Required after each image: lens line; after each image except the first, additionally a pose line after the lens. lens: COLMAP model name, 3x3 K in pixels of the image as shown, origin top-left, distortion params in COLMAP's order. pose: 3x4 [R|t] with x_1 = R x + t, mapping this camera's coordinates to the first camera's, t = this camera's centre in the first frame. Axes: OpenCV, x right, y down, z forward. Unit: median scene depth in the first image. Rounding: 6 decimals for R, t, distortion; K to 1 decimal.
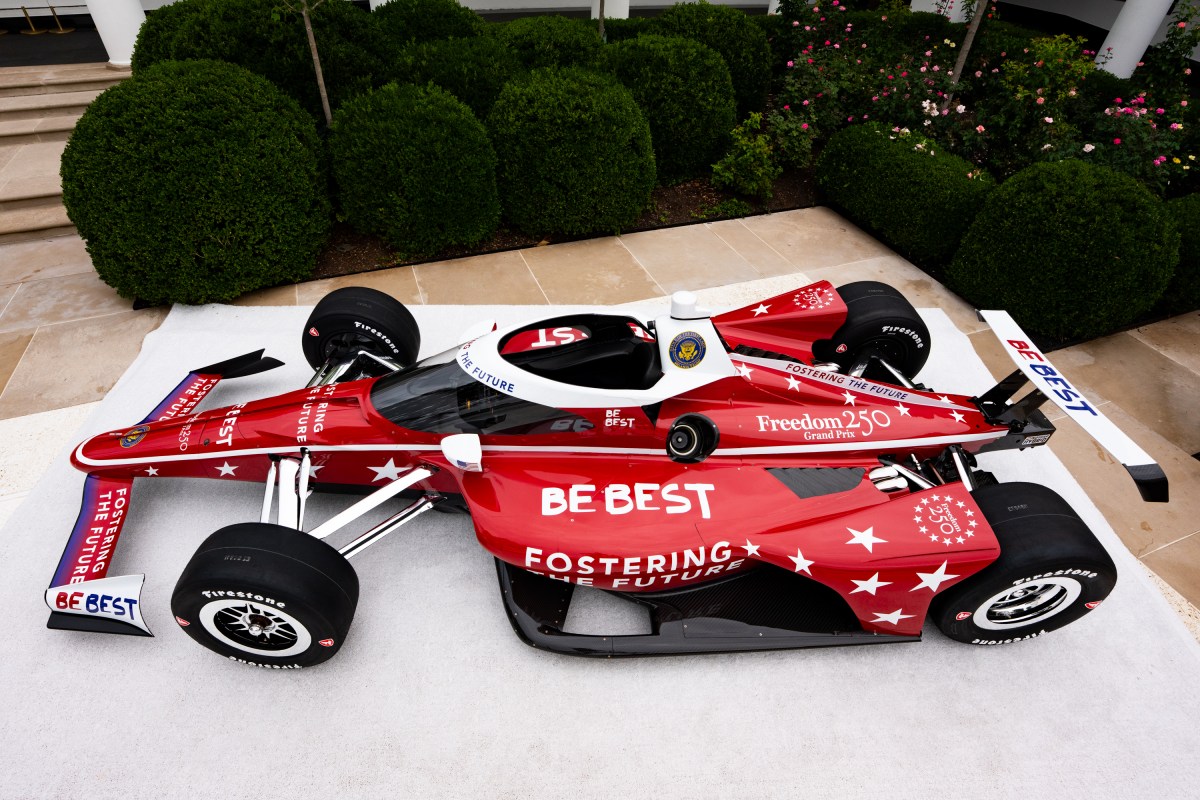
lens RADIAL K [[605.4, 0, 576.0], [0, 605.4, 398.4], [0, 0, 1]] dist [-0.075092, 0.030762]
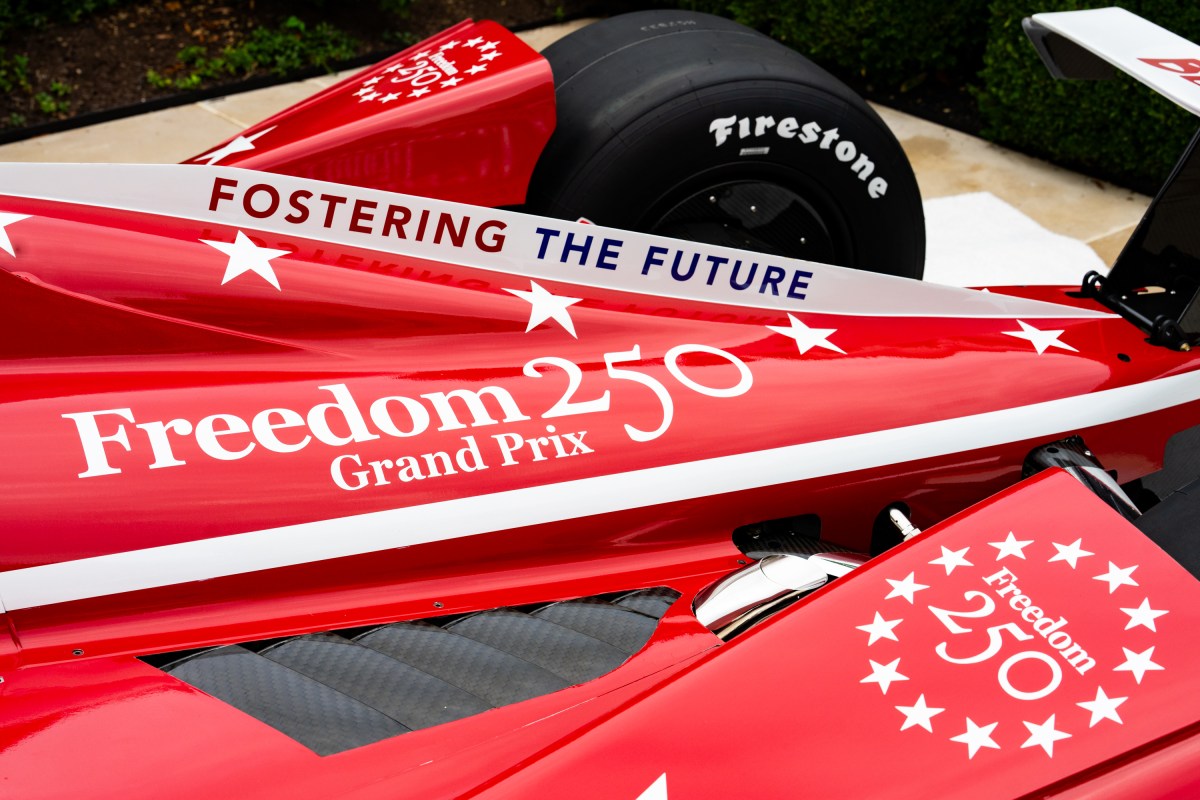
lens RADIAL K [[1803.8, 0, 599.9], [0, 1803.8, 400.2], [0, 0, 1]] dist [-0.195951, 0.039325]
pose [[0.950276, -0.162165, 0.265851, 0.310748], [0.227778, 0.944104, -0.238294, 0.203673], [-0.212348, 0.287001, 0.934098, 0.409104]]
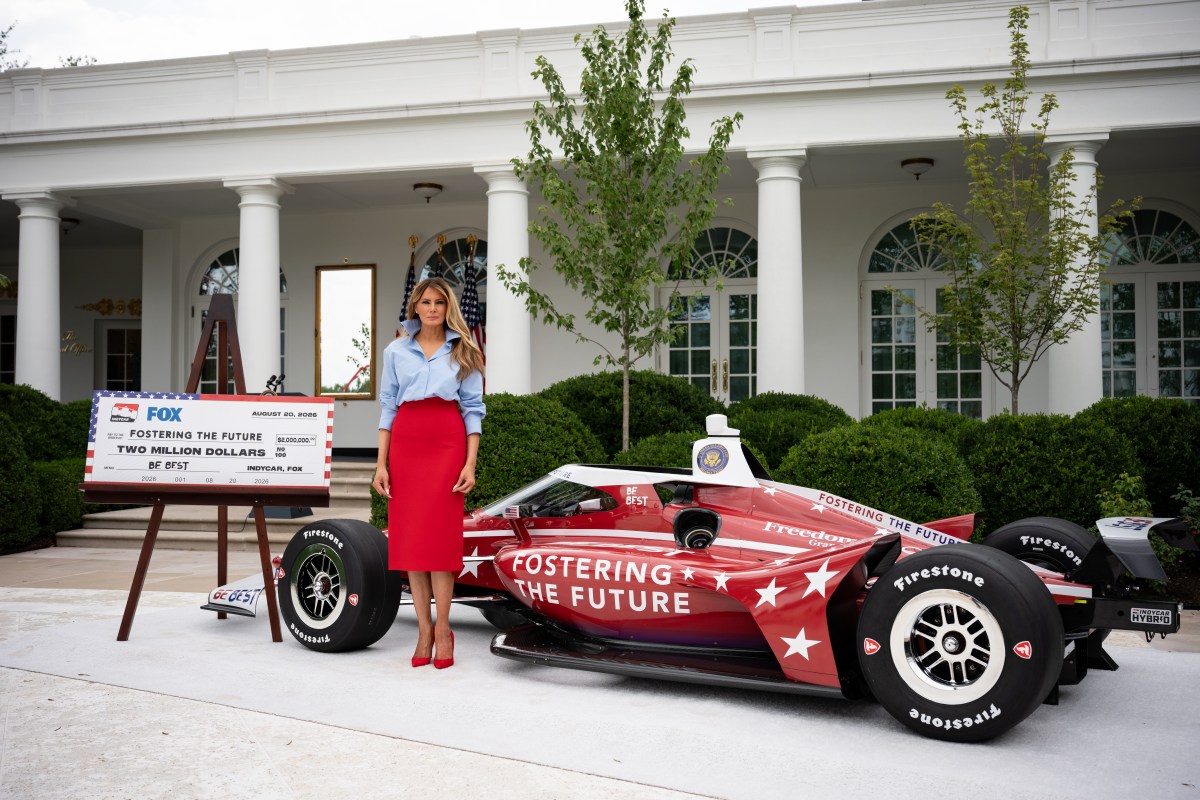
lens RADIAL K [[1226.4, 0, 601.1], [0, 1226.4, 408.9], [0, 0, 1]] dist [-0.044519, 0.093573]
pose [[0.837134, -0.027826, -0.546290, 1.211009], [-0.357163, 0.728613, -0.584429, 1.215796], [0.414296, 0.684360, 0.600008, -0.516376]]
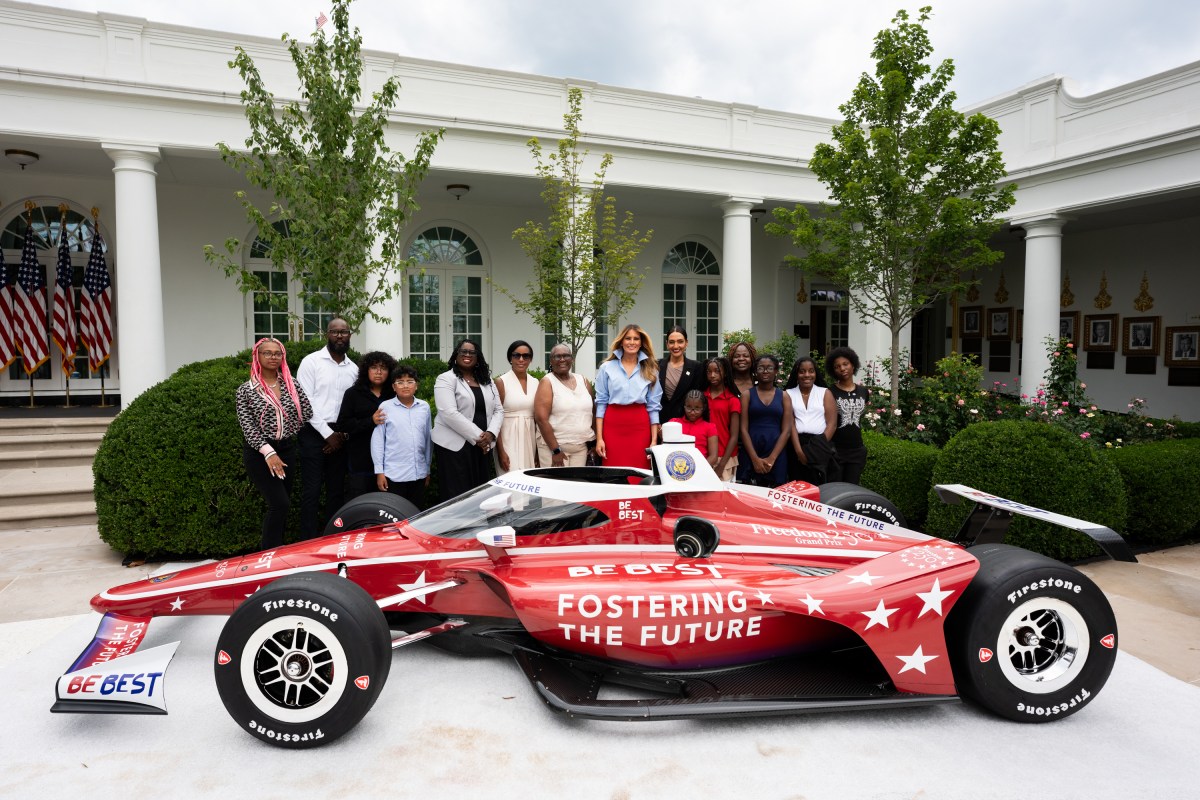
lens RADIAL K [[735.8, 0, 558.1], [0, 735.8, 402.8], [0, 0, 1]] dist [-0.052913, 0.038657]
pose [[0.998975, -0.021742, 0.039703, -0.111526], [0.041627, 0.785840, -0.617027, 0.686279], [-0.017784, 0.618047, 0.785940, -0.225632]]
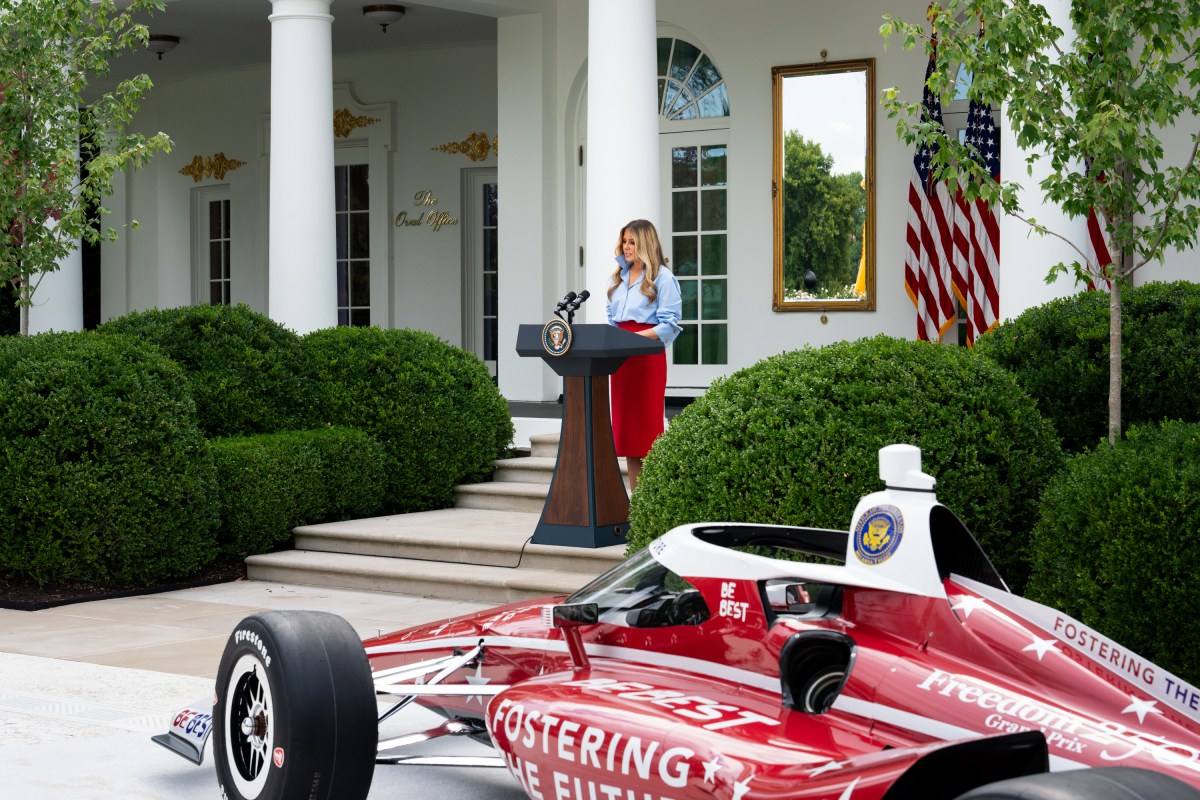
lens RADIAL K [[2296.8, 0, 623.1], [0, 2296.8, 396.3], [0, 0, 1]] dist [-0.027487, 0.055306]
pose [[0.536804, 0.007664, -0.843672, 1.825296], [-0.556544, 0.754766, -0.347257, 0.690570], [0.634113, 0.655950, 0.409427, -0.146739]]
